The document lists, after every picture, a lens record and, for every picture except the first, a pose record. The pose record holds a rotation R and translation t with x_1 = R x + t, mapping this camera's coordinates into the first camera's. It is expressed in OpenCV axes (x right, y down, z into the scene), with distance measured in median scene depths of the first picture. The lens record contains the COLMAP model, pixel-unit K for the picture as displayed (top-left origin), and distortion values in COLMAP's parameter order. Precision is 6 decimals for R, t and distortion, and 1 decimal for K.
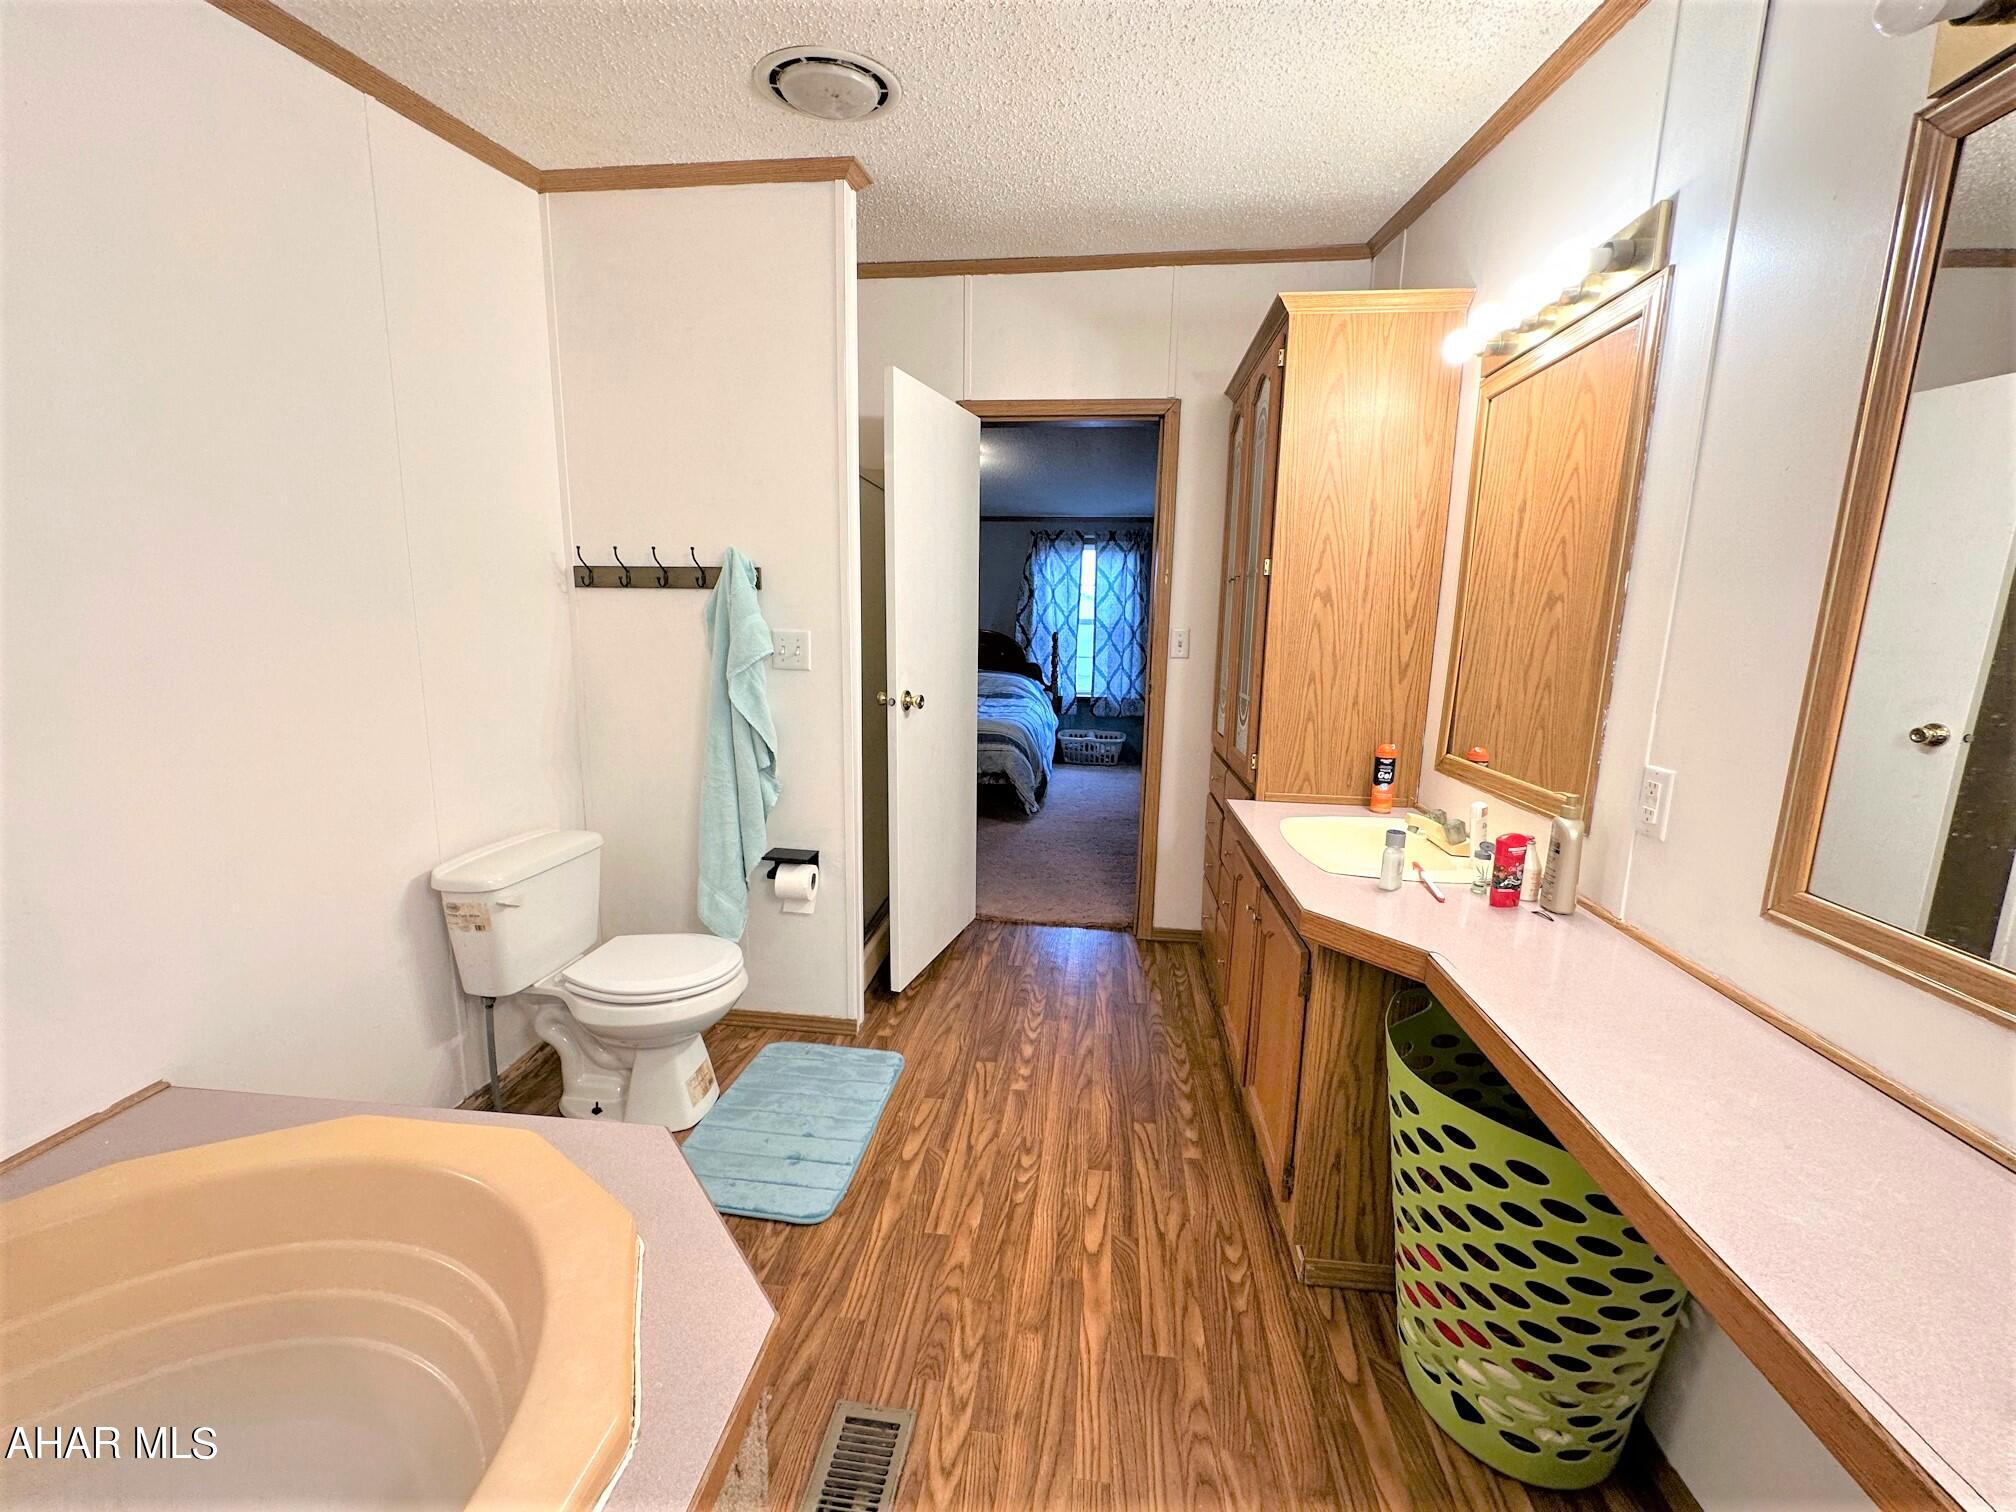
lens RADIAL K [[804.5, 0, 1001.4], [0, 804.5, 765.0], [0, 0, 1]] dist [-0.001524, 0.000636]
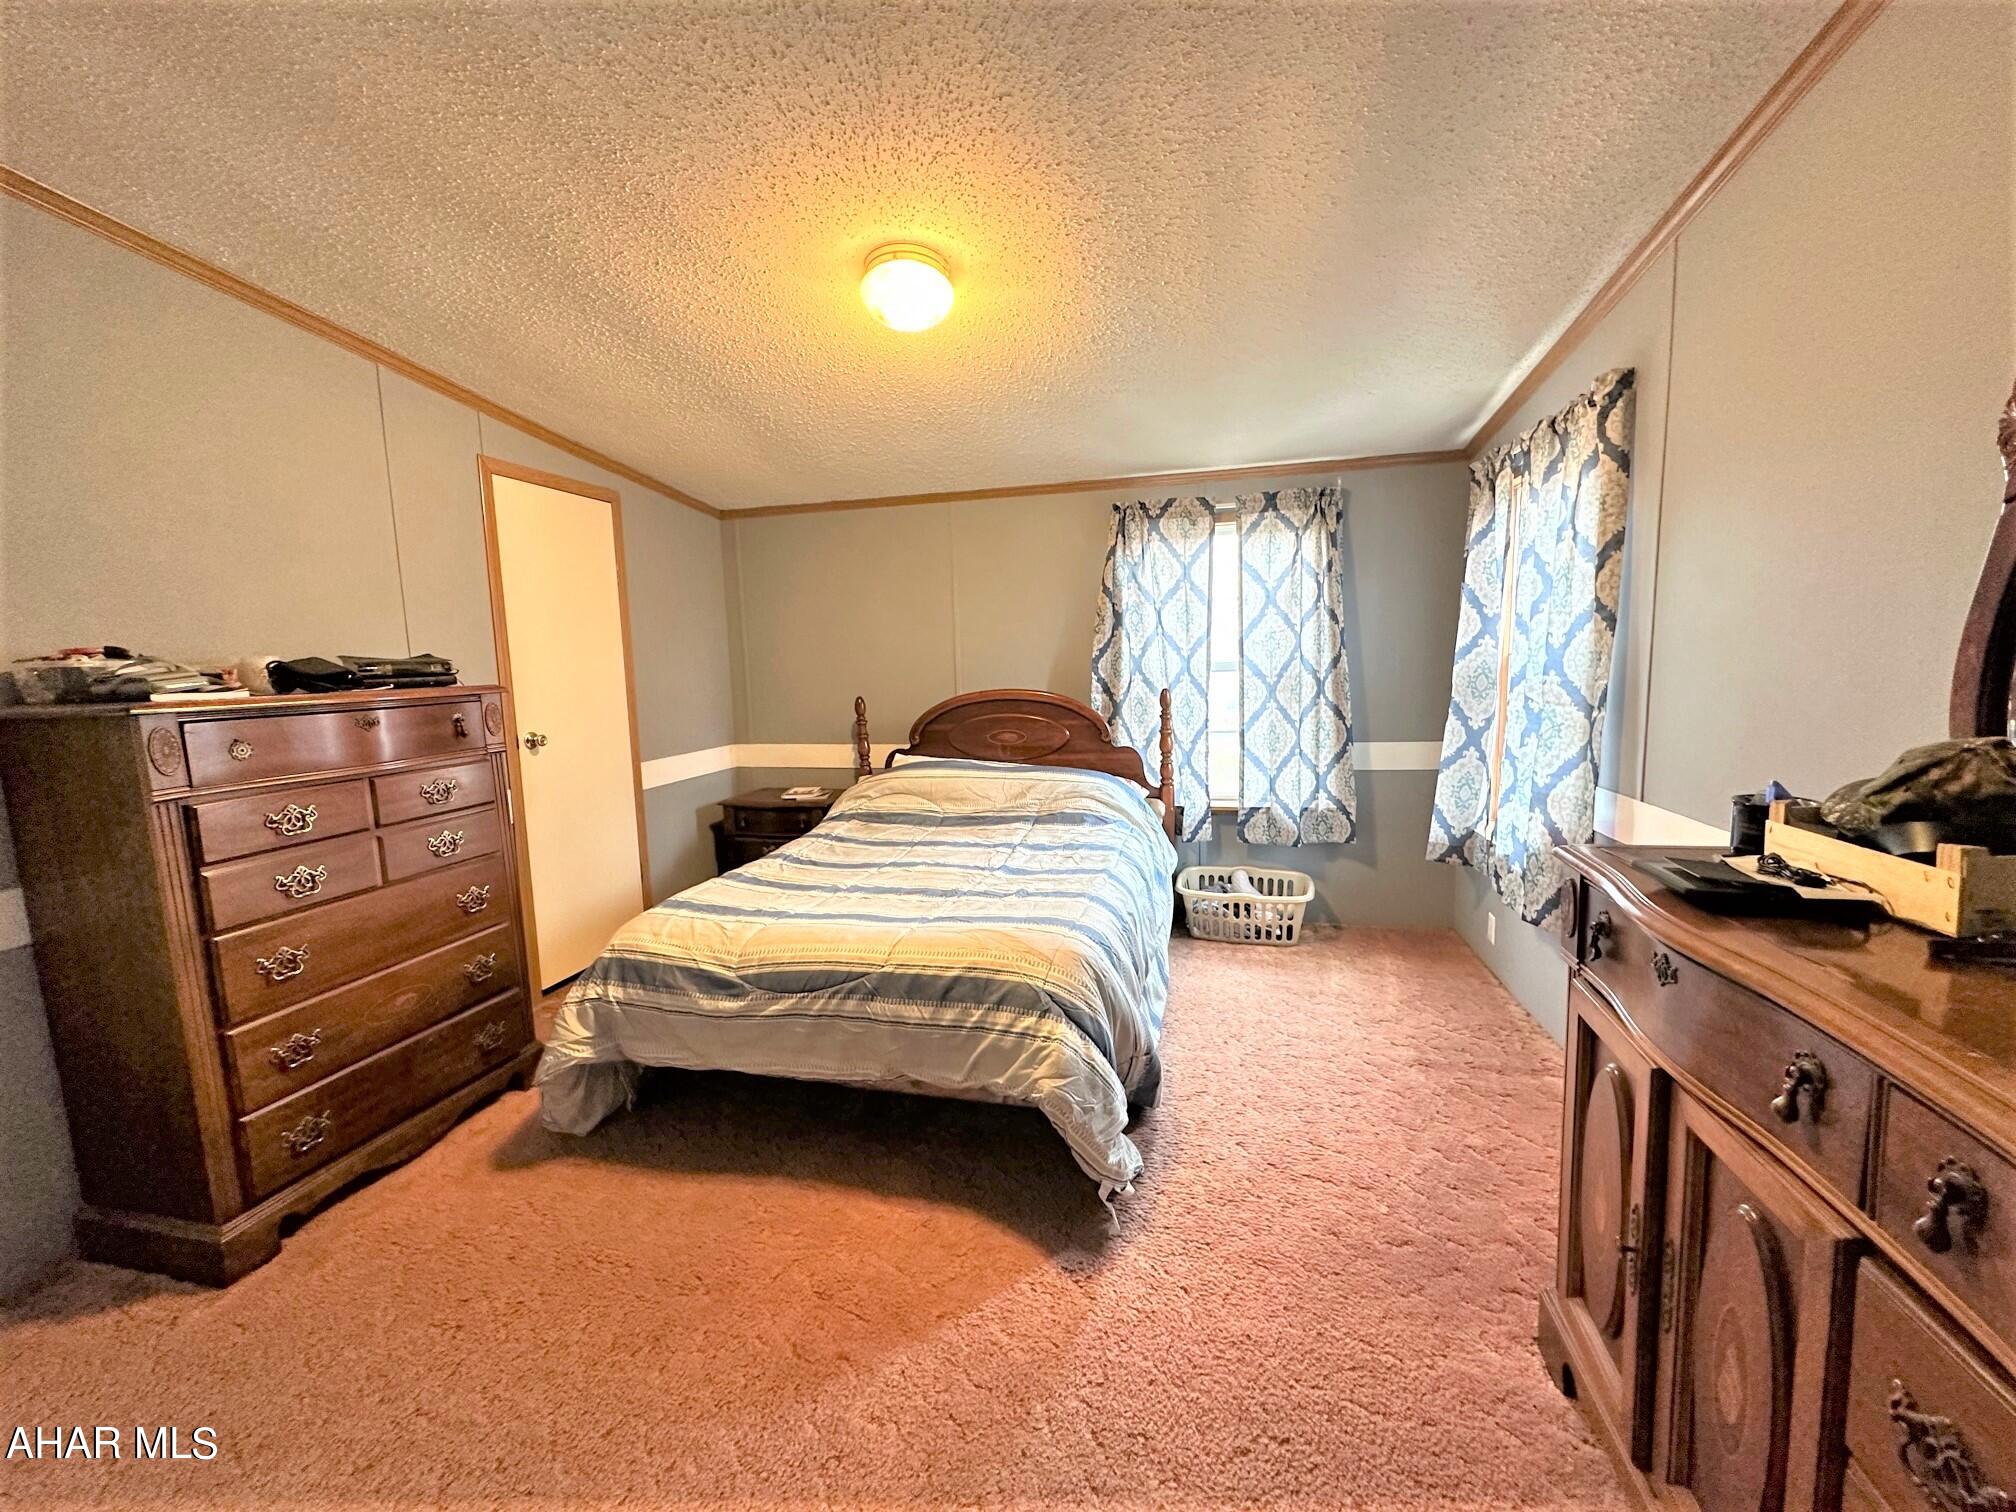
lens RADIAL K [[804.5, 0, 1005.0], [0, 804.5, 758.6], [0, 0, 1]] dist [-0.001524, 0.000636]
pose [[0.991056, -0.031837, -0.129594, 0.029354], [0.023408, 0.997541, -0.066055, -0.086591], [0.131378, 0.062431, 0.989365, 0.463958]]
